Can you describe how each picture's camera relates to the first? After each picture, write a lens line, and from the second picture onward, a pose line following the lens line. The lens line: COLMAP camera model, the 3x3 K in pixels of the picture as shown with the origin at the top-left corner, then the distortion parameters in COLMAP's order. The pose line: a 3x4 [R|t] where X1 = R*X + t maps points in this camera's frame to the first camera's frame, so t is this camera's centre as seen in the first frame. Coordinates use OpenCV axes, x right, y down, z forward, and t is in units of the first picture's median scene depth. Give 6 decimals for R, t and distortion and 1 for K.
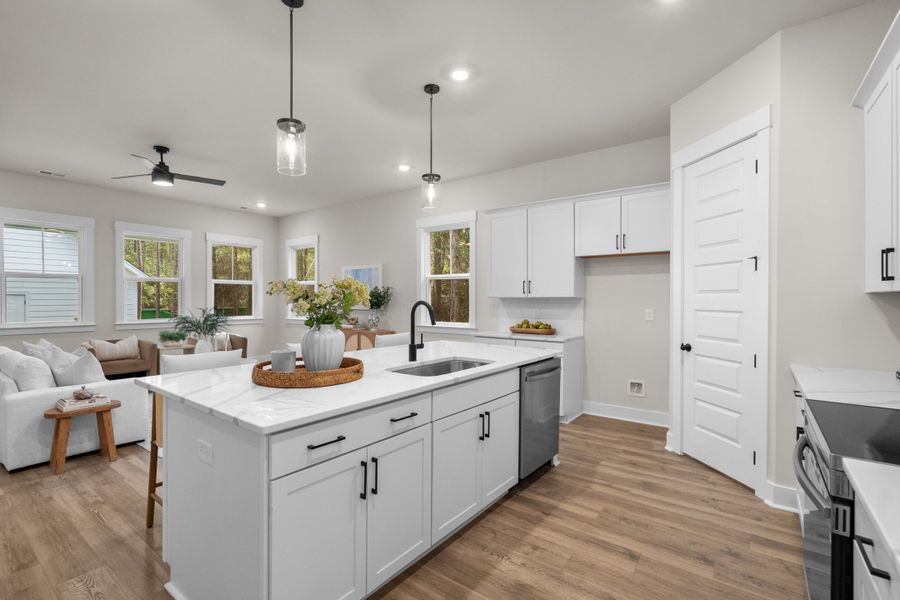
lens RADIAL K [[409.2, 0, 449.2], [0, 409.2, 301.7], [0, 0, 1]] dist [-0.000791, 0.000116]
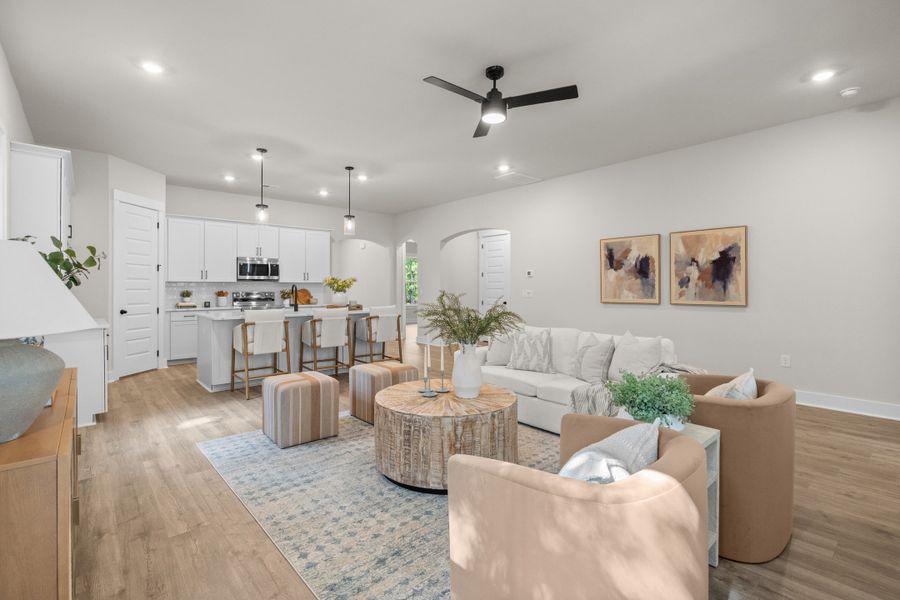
lens RADIAL K [[415.1, 0, 444.1], [0, 415.1, 287.8], [0, 0, 1]] dist [0.000581, 0.000008]
pose [[-0.976923, -0.001294, 0.213587, -1.083401], [0.000046, 0.999980, 0.006267, 0.003633], [-0.213591, 0.006133, -0.976904, 2.435834]]
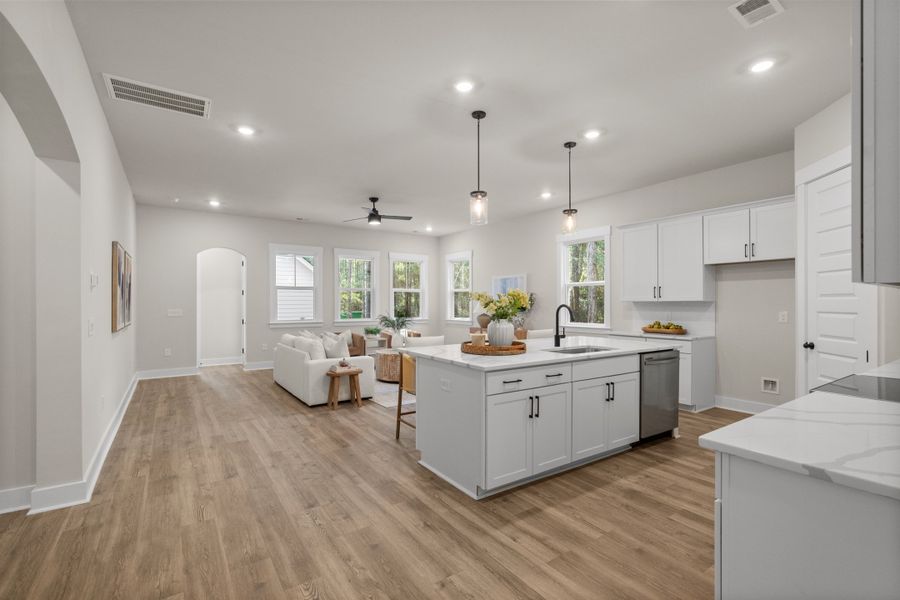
lens RADIAL K [[409.2, 0, 449.2], [0, 409.2, 301.7], [0, 0, 1]] dist [-0.000791, 0.000116]
pose [[0.946517, -0.004703, -0.322621, 0.012047], [0.001381, 0.999944, -0.010525, 0.002620], [0.322652, 0.009516, 0.946470, -0.381219]]
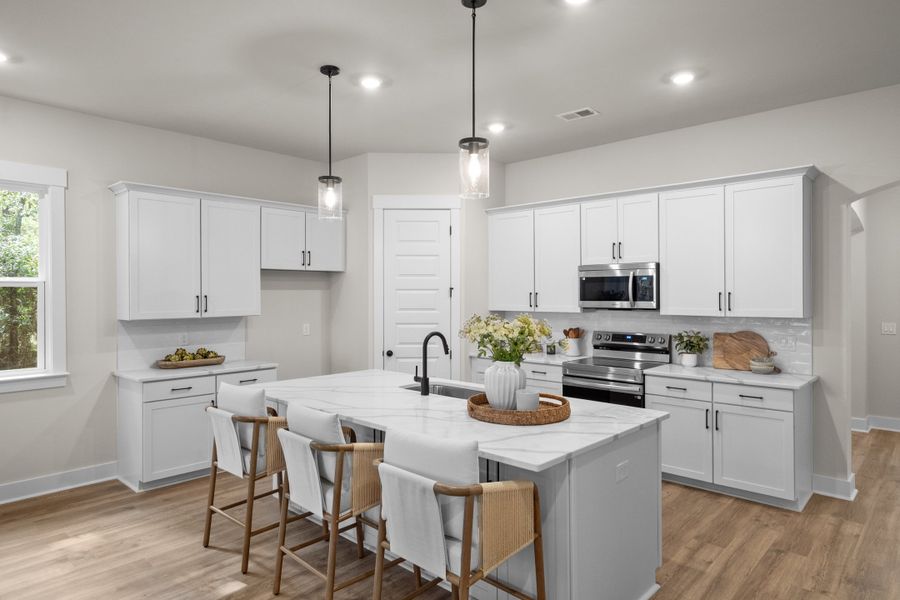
lens RADIAL K [[542.0, 0, 449.1], [0, 542.0, 294.2], [0, 0, 1]] dist [0.005076, 0.000422]
pose [[0.104698, -0.005534, 0.994489, -1.093133], [0.008444, 0.999953, 0.004675, -0.079481], [-0.994468, 0.007907, 0.104740, 0.657934]]
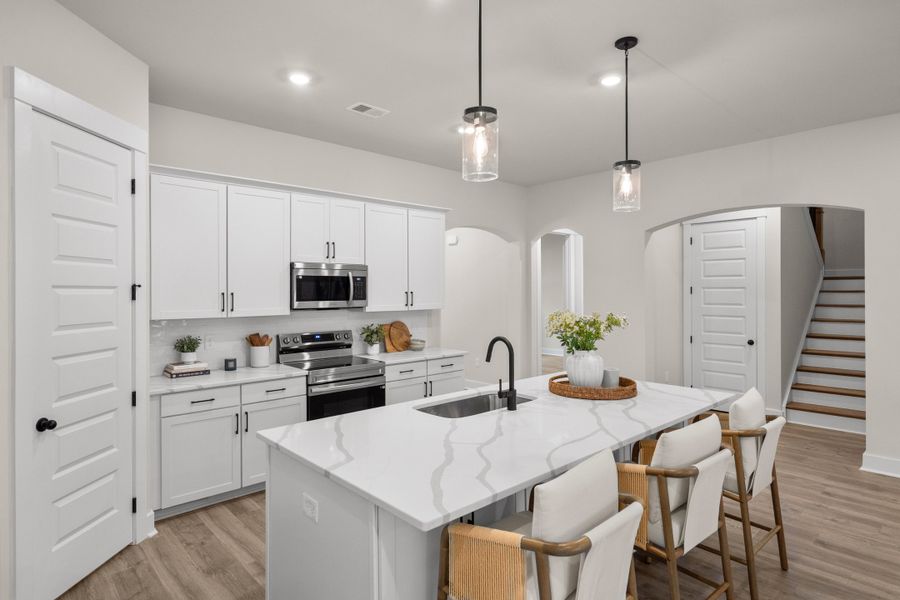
lens RADIAL K [[490.8, 0, 448.9], [0, 490.8, 292.8], [0, 0, 1]] dist [0.001795, -0.000158]
pose [[-0.982974, 0.001041, 0.183739, -0.120261], [0.002942, 0.999945, 0.010074, -0.084230], [-0.183719, 0.010443, -0.982923, 1.627213]]
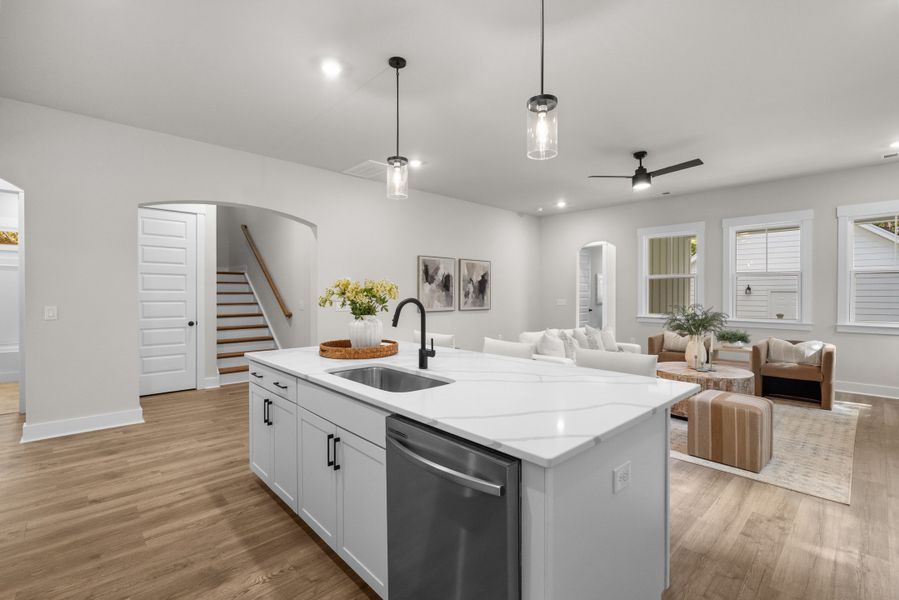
lens RADIAL K [[408.7, 0, 446.0], [0, 408.7, 296.3], [0, 0, 1]] dist [-0.000881, -0.000239]
pose [[-0.175851, 0.003602, -0.984410, 0.604385], [-0.007809, 0.999957, 0.005054, -0.008965], [0.984386, 0.008576, -0.175815, 0.972256]]
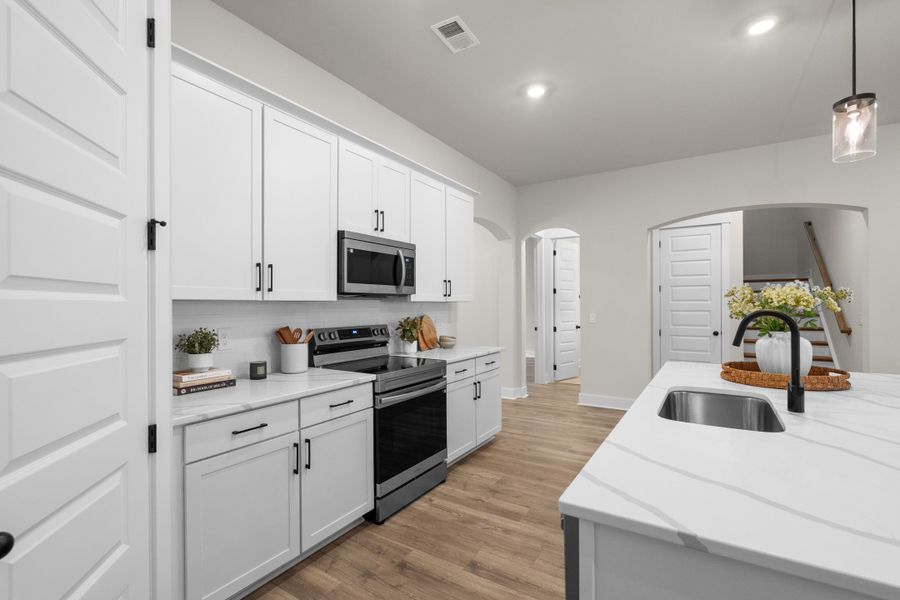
lens RADIAL K [[409.6, 0, 450.4], [0, 409.6, 305.9], [0, 0, 1]] dist [-0.001814, 0.000130]
pose [[-0.996668, 0.002854, -0.081518, 0.369724], [0.002205, 0.999965, 0.008048, -0.010751], [0.081538, 0.007842, -0.996639, 1.255475]]
